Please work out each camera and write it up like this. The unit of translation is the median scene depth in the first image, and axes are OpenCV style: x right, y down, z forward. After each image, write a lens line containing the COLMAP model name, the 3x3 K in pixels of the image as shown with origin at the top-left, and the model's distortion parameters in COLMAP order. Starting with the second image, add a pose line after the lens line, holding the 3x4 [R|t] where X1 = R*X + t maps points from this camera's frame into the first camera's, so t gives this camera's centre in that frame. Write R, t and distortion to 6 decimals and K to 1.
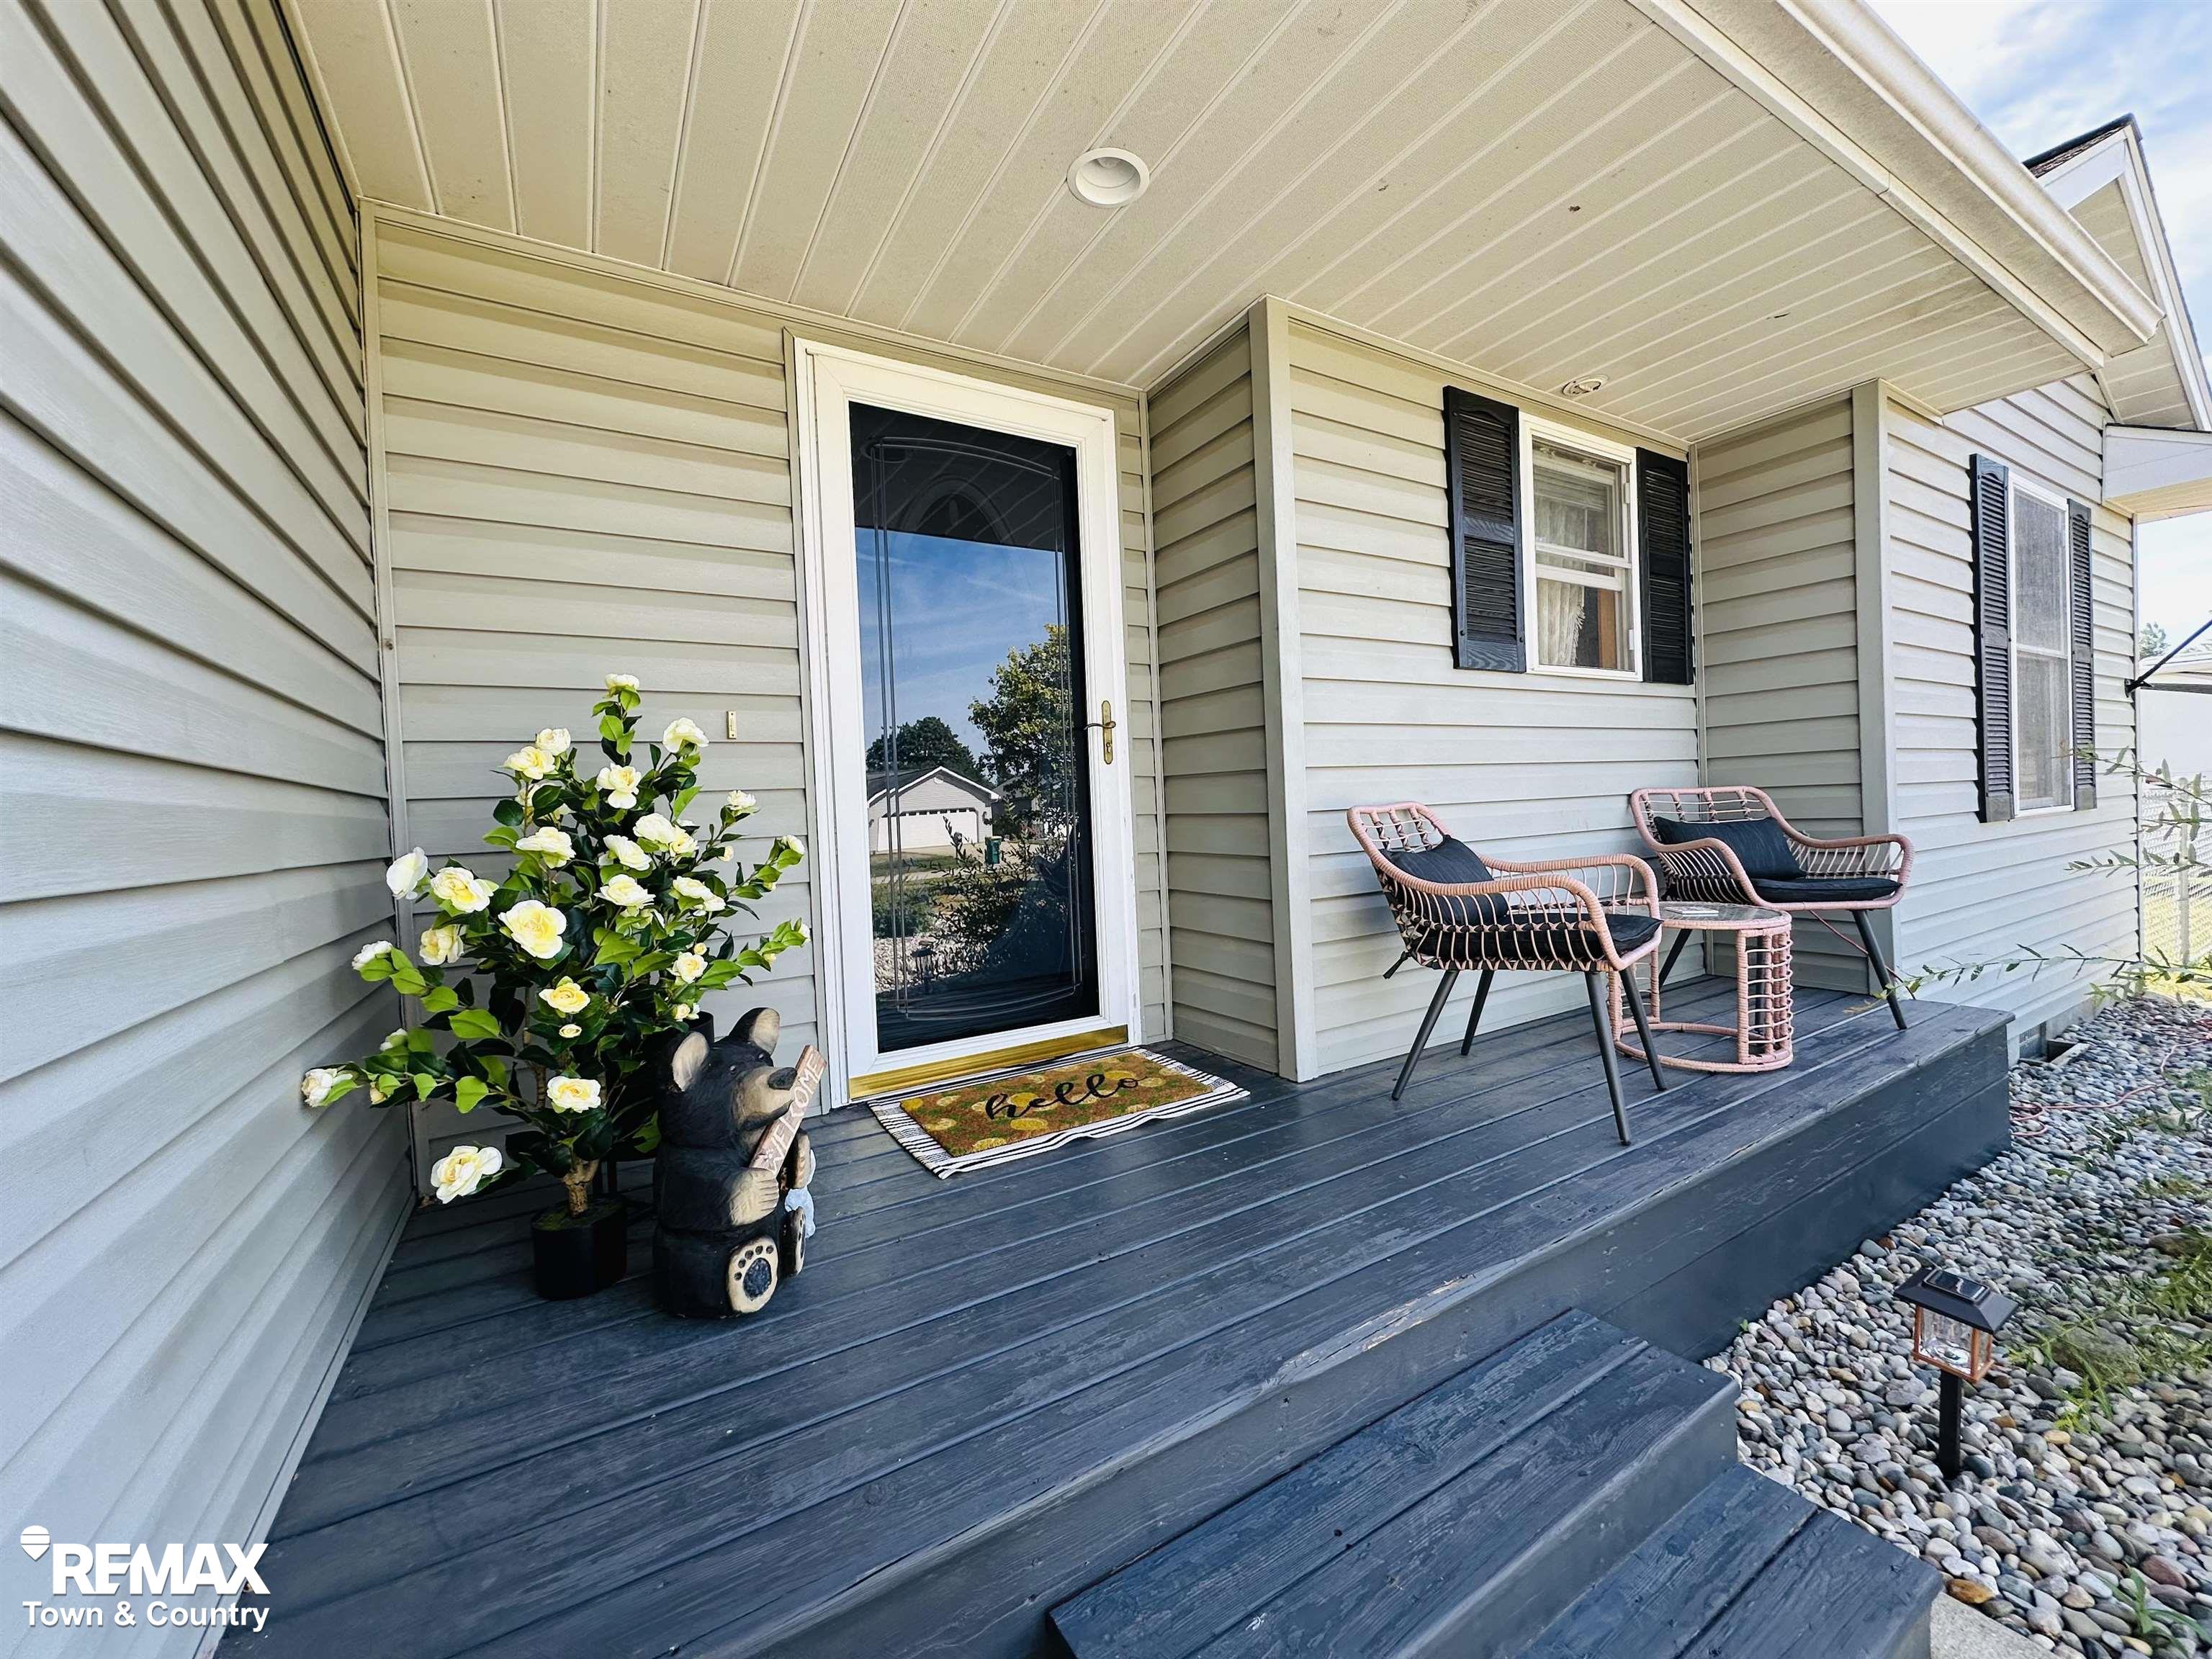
lens RADIAL K [[885.0, 0, 1106.0], [0, 885.0, 829.5], [0, 0, 1]] dist [-0.002282, 0.000214]
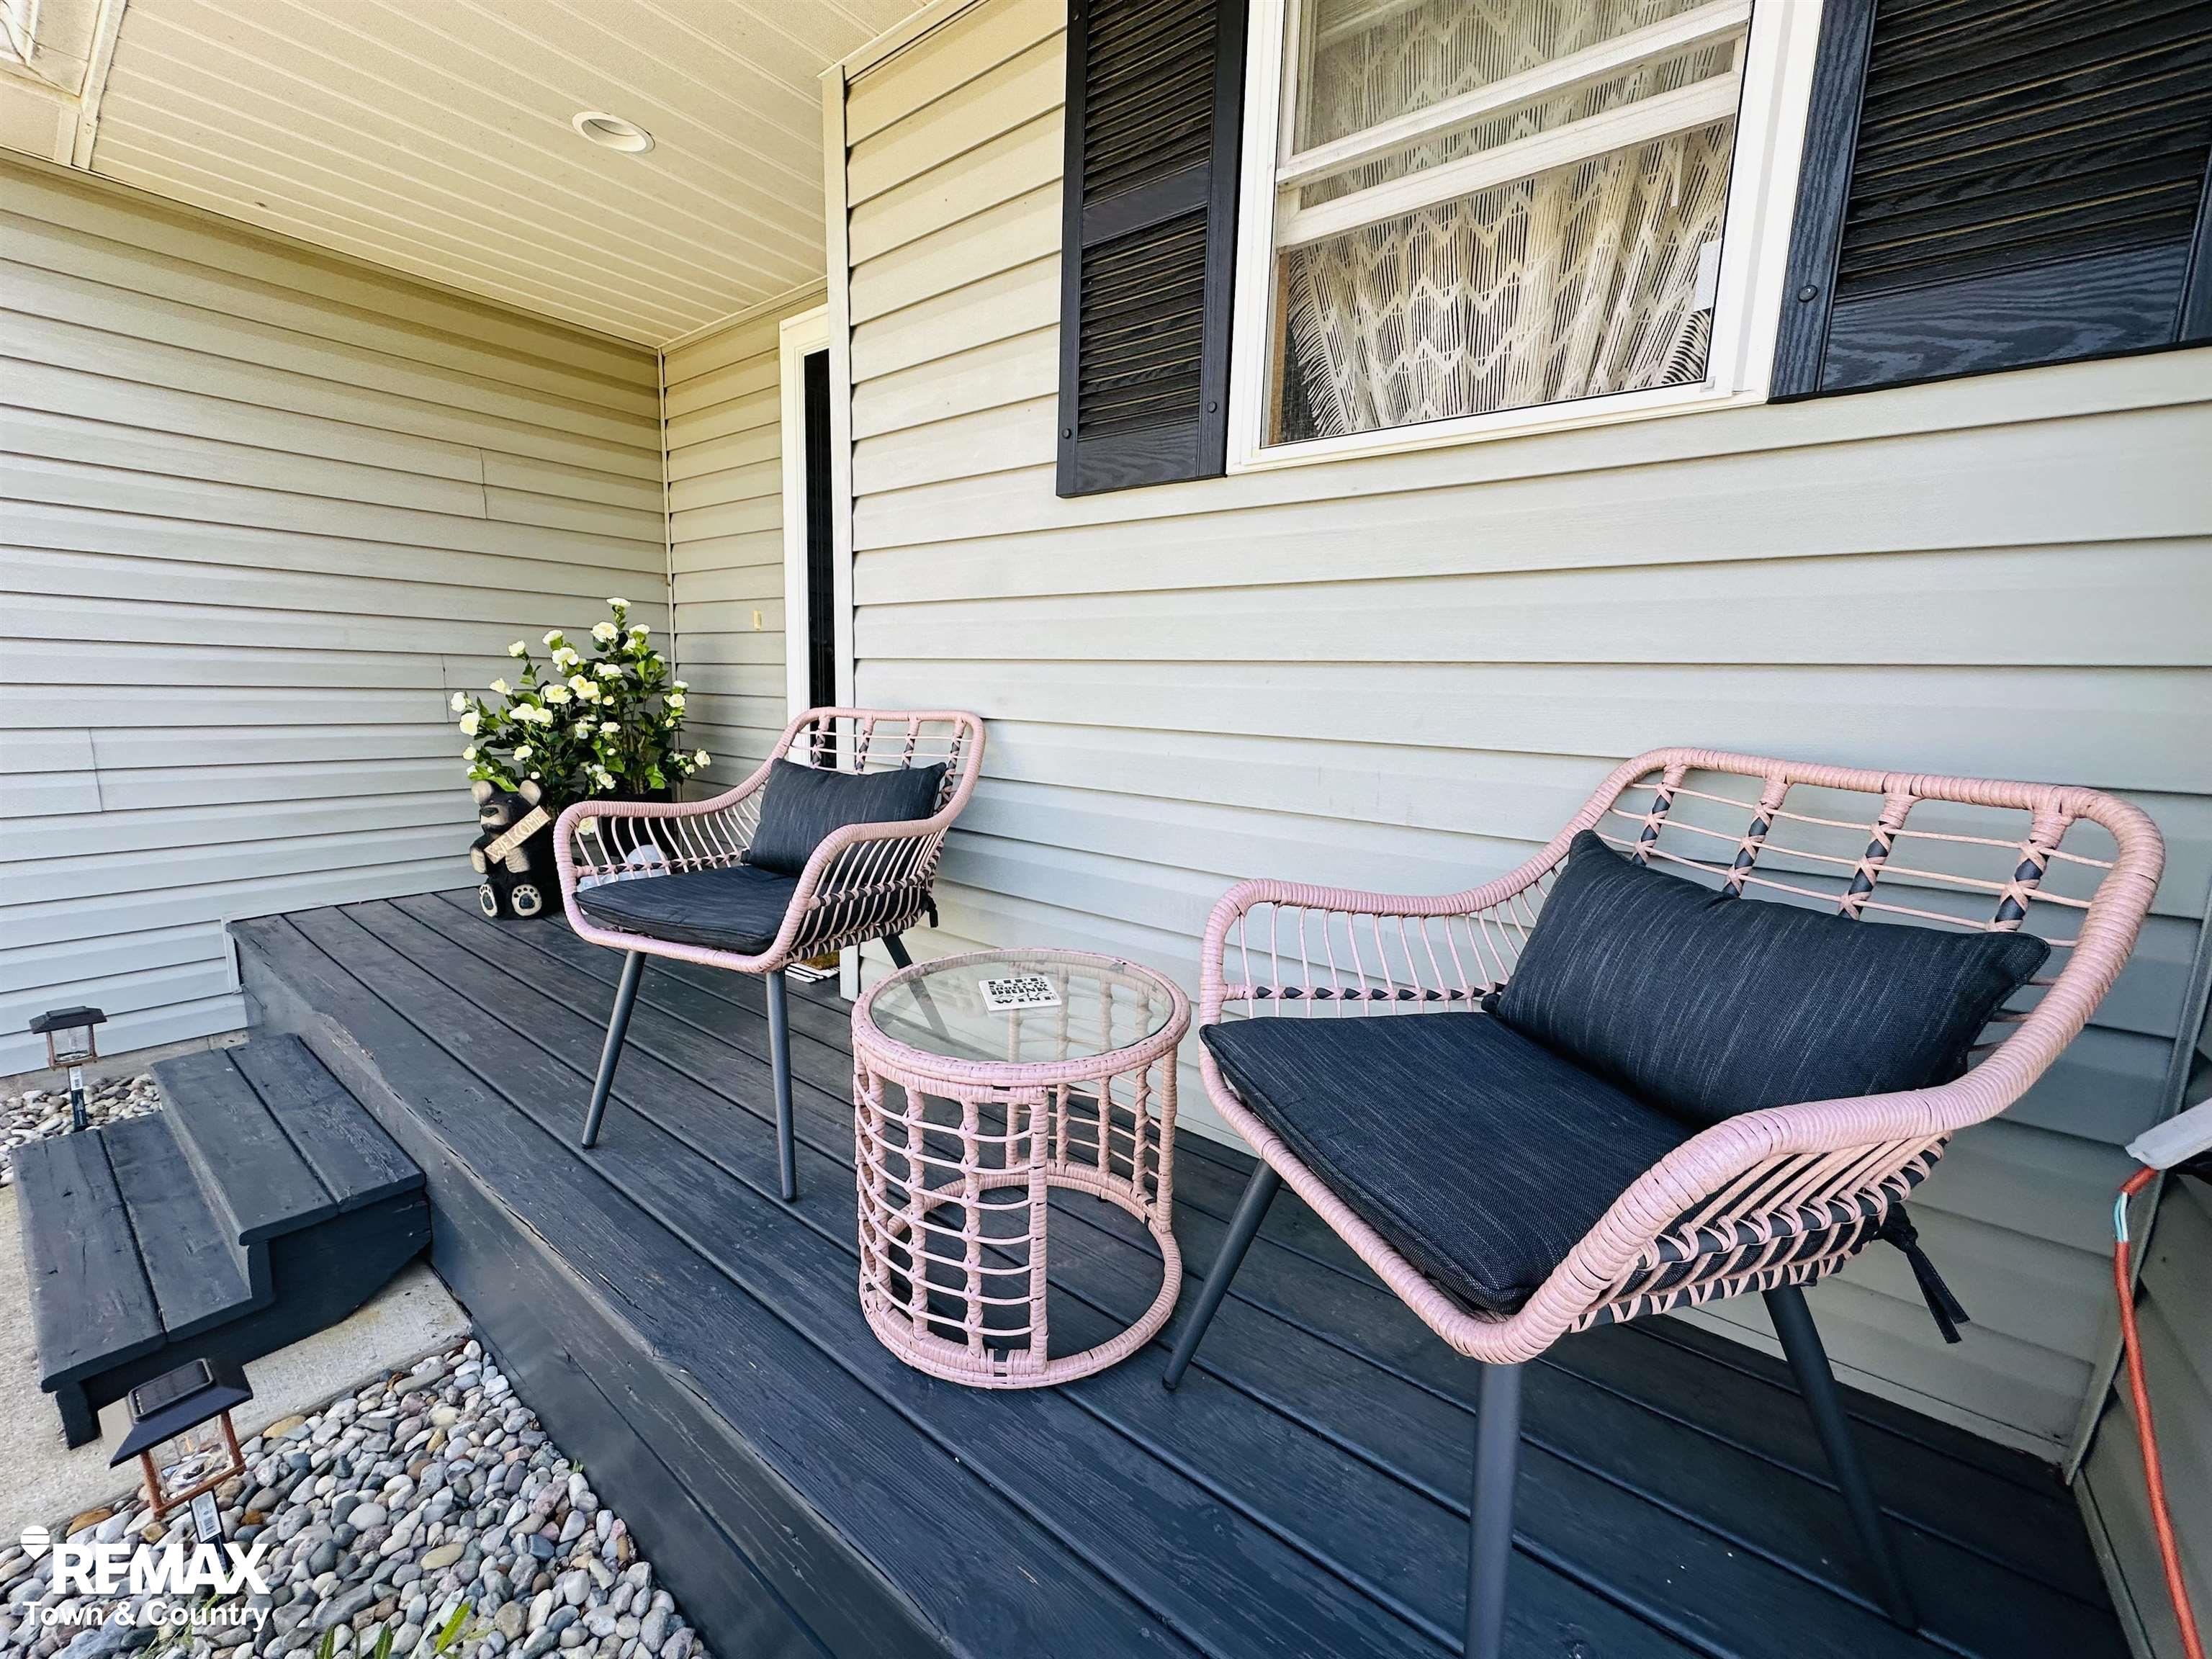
lens RADIAL K [[885.0, 0, 1106.0], [0, 885.0, 829.5], [0, 0, 1]] dist [-0.002282, 0.000214]
pose [[0.361749, 0.200566, -0.910445, 1.006088], [-0.060870, 0.979582, 0.191611, -0.081200], [0.930286, -0.013896, 0.366571, 0.815115]]
